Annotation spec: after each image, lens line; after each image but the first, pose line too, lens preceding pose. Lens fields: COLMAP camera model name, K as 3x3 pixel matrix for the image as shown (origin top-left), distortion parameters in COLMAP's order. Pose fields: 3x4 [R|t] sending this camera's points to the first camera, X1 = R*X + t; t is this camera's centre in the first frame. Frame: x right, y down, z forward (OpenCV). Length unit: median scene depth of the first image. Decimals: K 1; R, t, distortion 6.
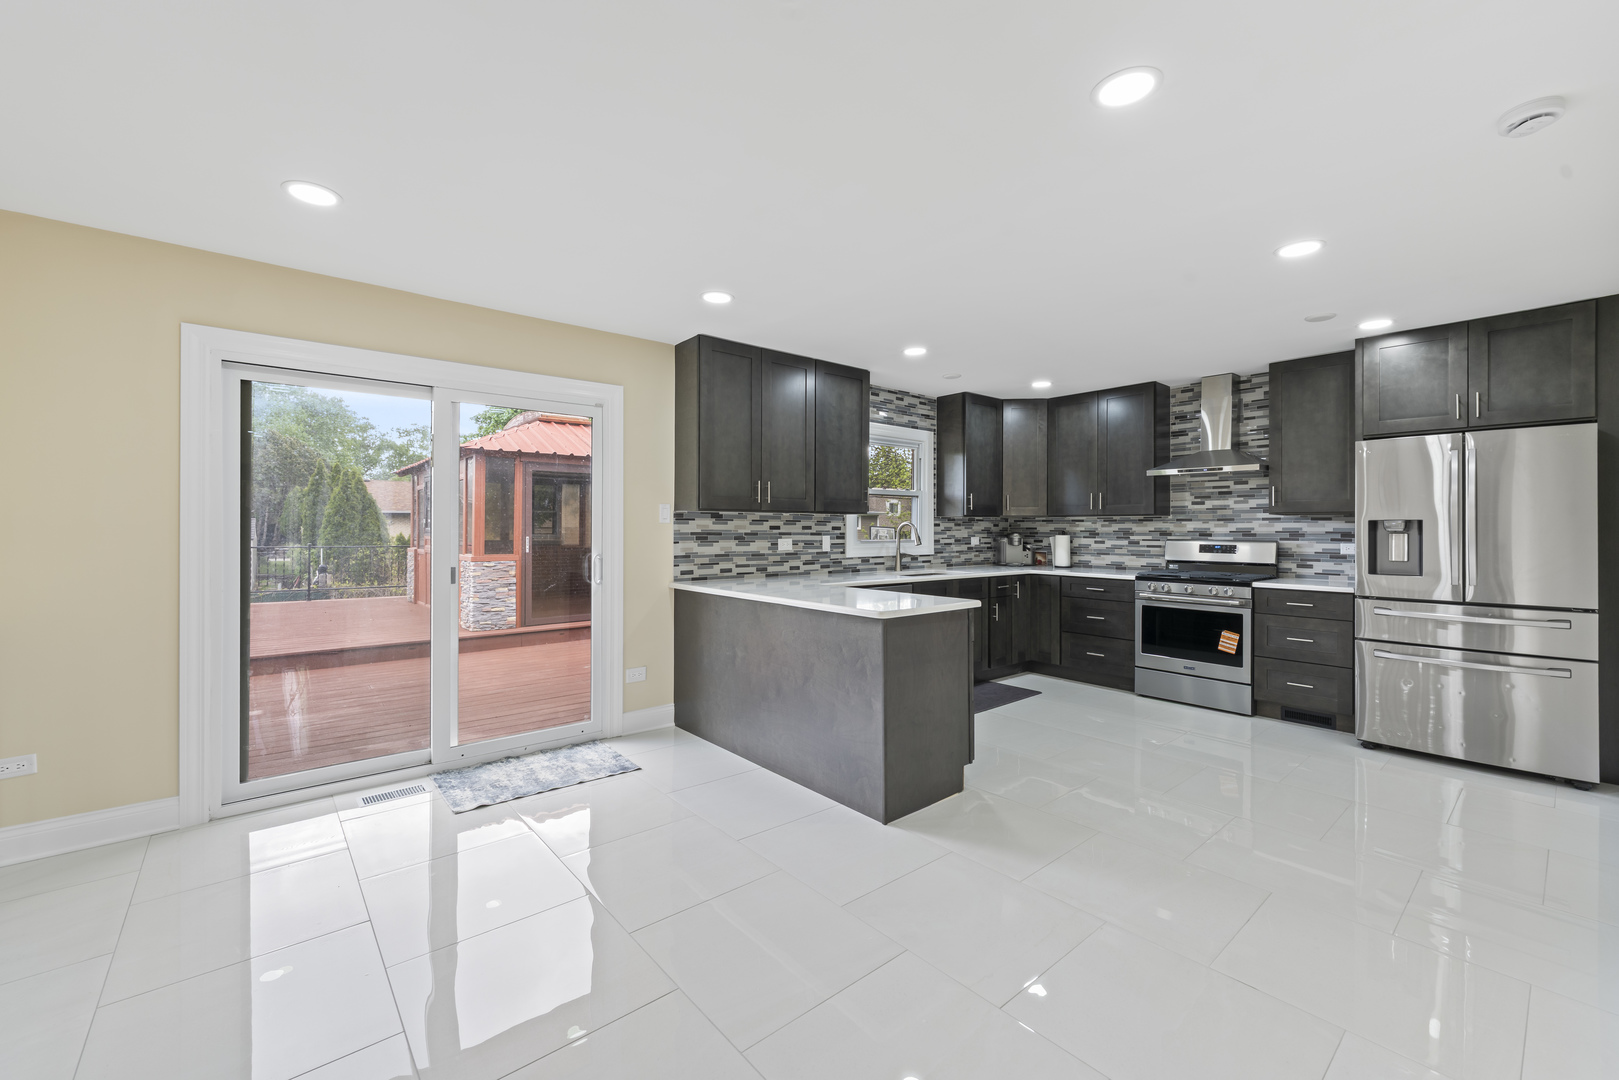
lens RADIAL K [[661.8, 0, 815.4], [0, 661.8, 529.1], [0, 0, 1]] dist [-0.001074, 0.000682]
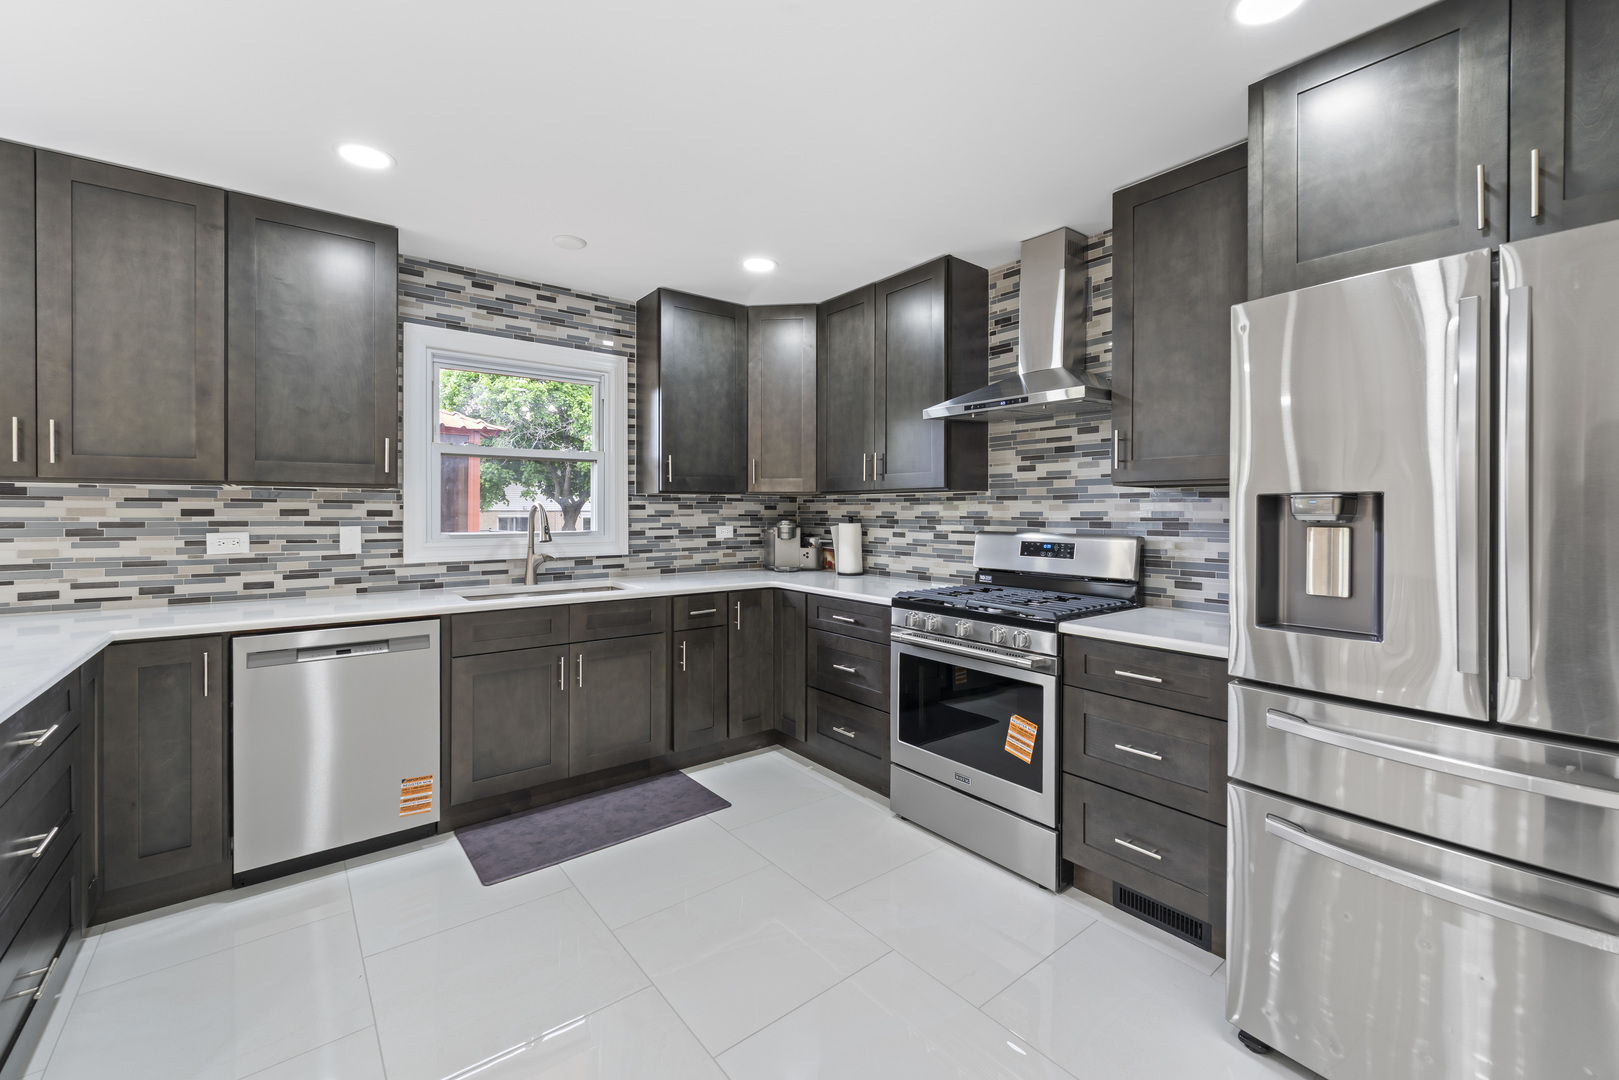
lens RADIAL K [[661.8, 0, 827.0], [0, 661.8, 515.5], [0, 0, 1]] dist [-0.001074, 0.000682]
pose [[0.999747, -0.001057, -0.022458, 0.445090], [0.001191, 0.999982, 0.005936, -0.002201], [0.022451, -0.005961, 0.999730, 0.449958]]
